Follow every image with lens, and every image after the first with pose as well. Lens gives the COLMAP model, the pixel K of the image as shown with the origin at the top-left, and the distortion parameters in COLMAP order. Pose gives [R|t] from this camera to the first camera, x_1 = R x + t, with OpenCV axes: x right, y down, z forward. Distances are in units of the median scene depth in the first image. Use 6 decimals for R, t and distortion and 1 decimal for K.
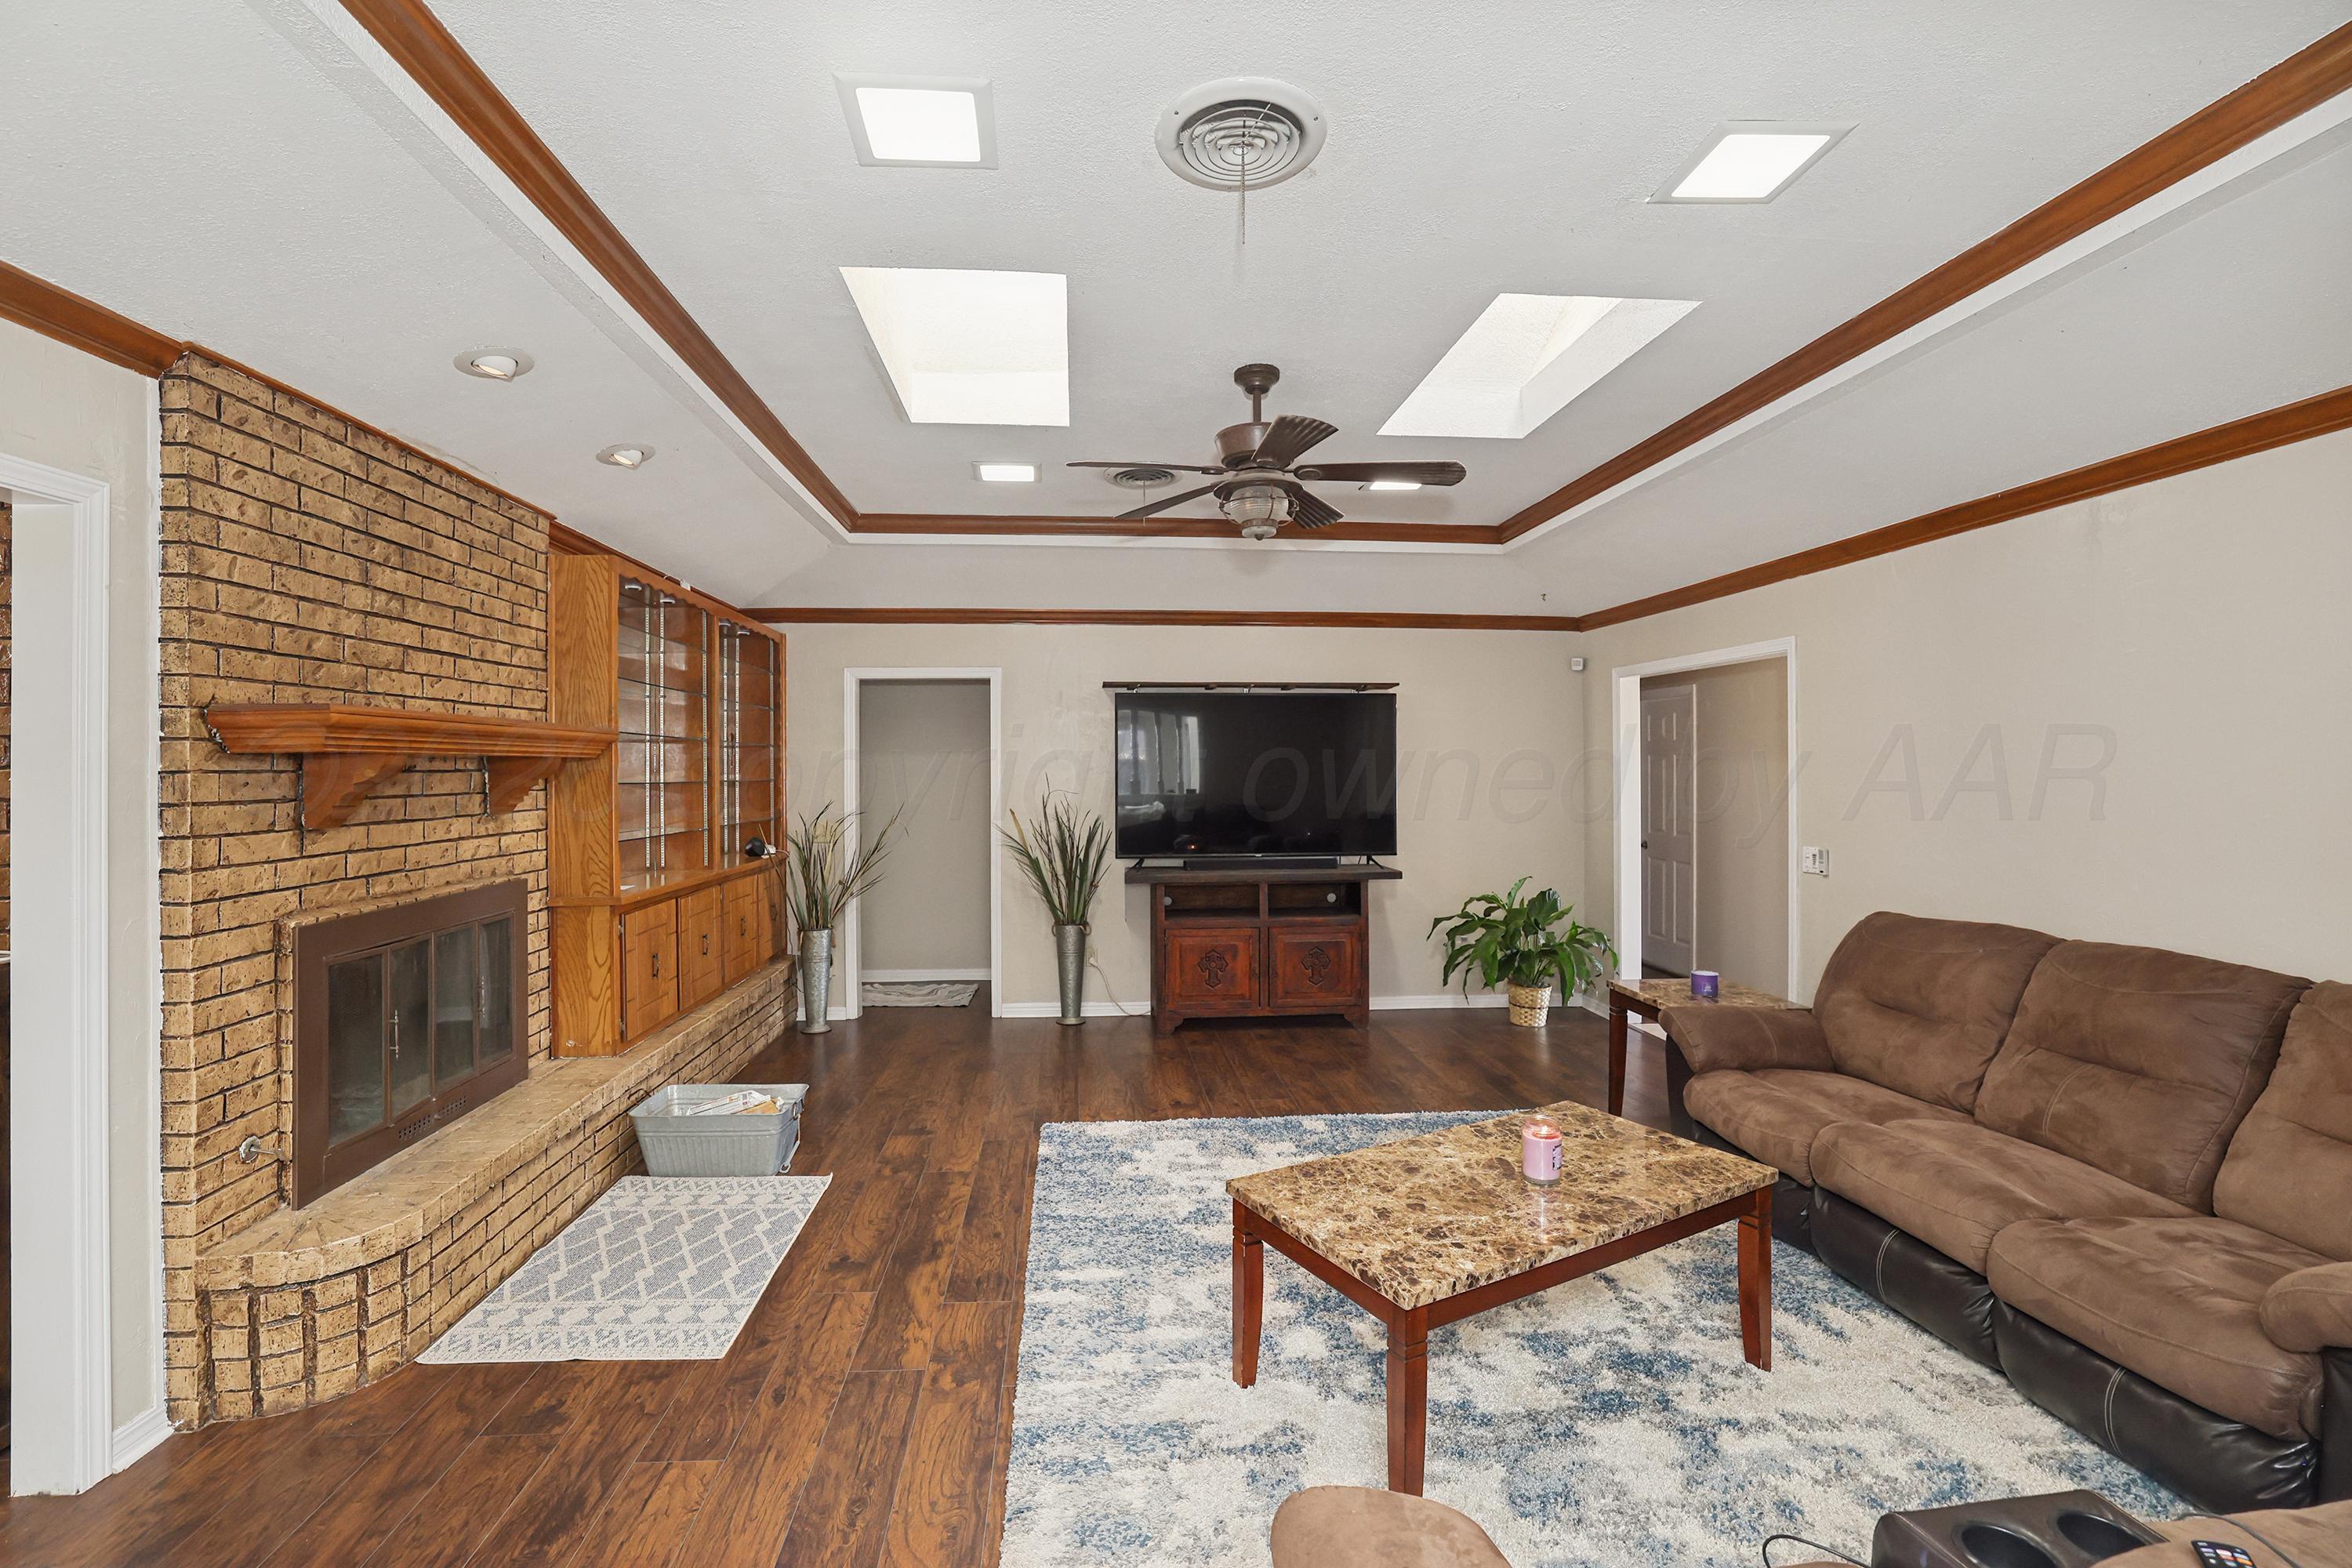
lens RADIAL K [[1020.1, 0, 1153.2], [0, 1020.1, 775.7], [0, 0, 1]] dist [-0.016249, 0.002013]
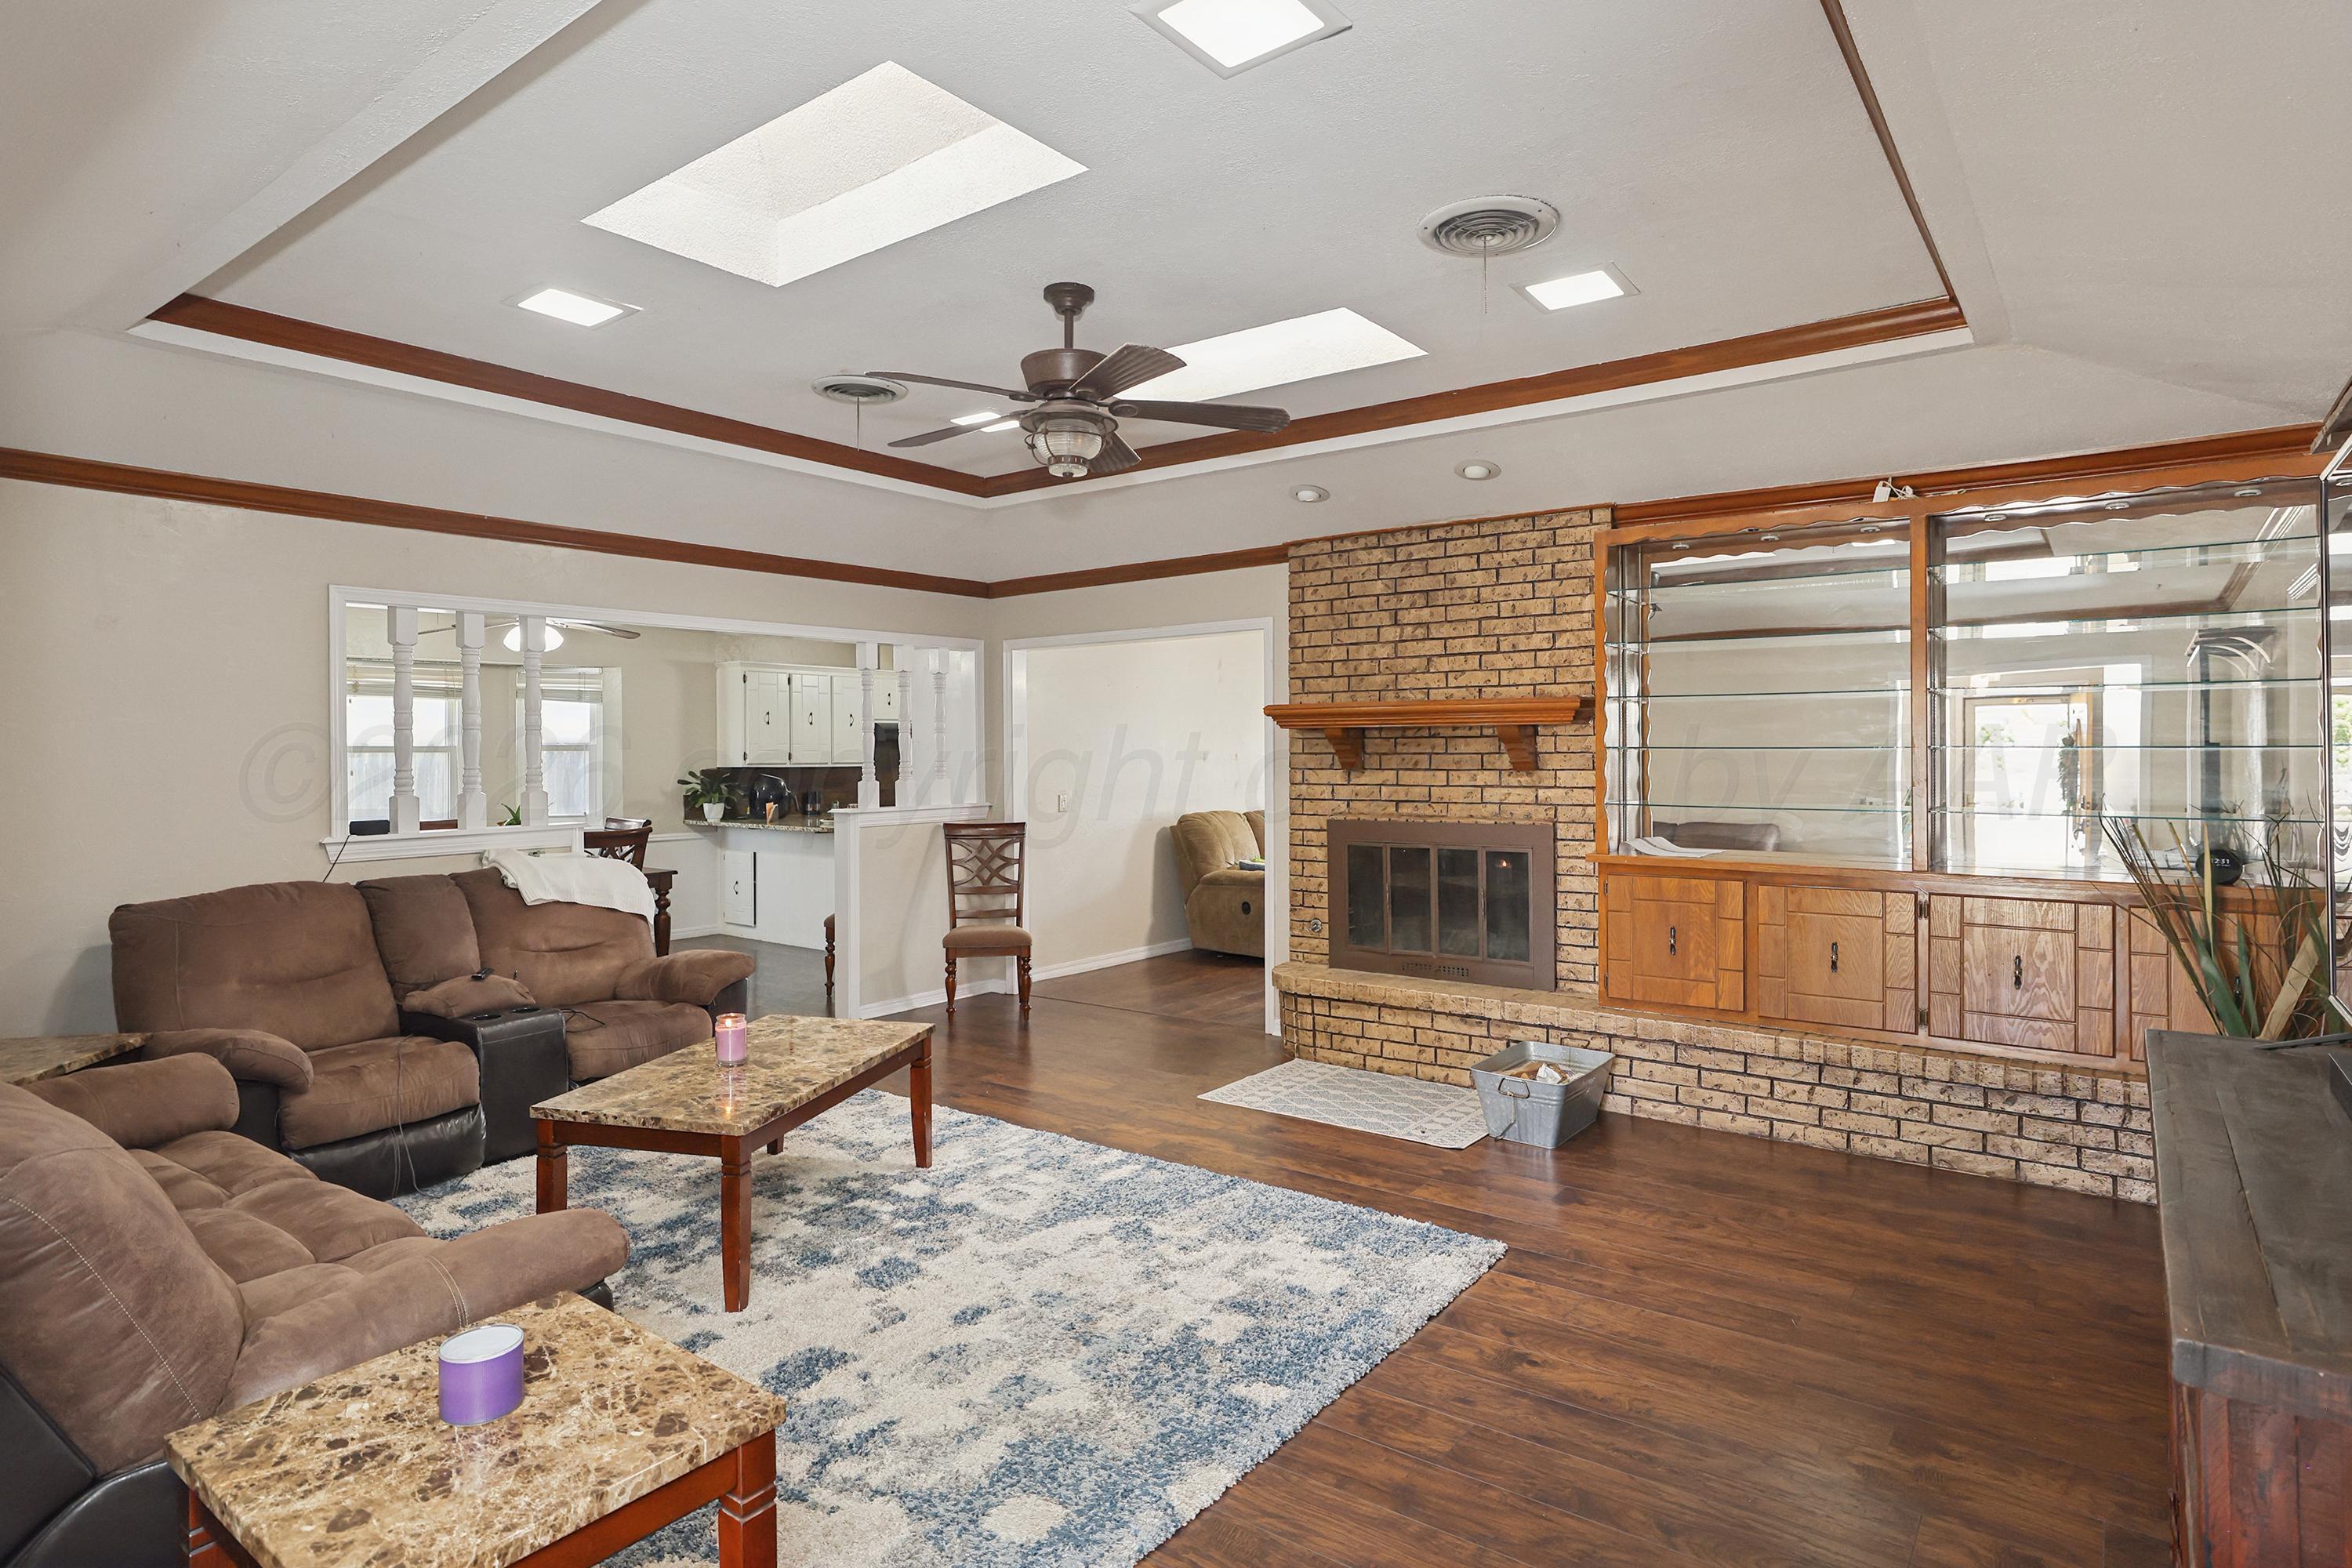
lens RADIAL K [[1273.9, 0, 1165.7], [0, 1273.9, 765.0], [0, 0, 1]] dist [0.002130, 0.000185]
pose [[-0.661549, 0.013167, -0.749786, 1.001841], [-0.000444, 0.999839, 0.017950, 0.002979], [0.749901, 0.012208, -0.661437, 2.032805]]
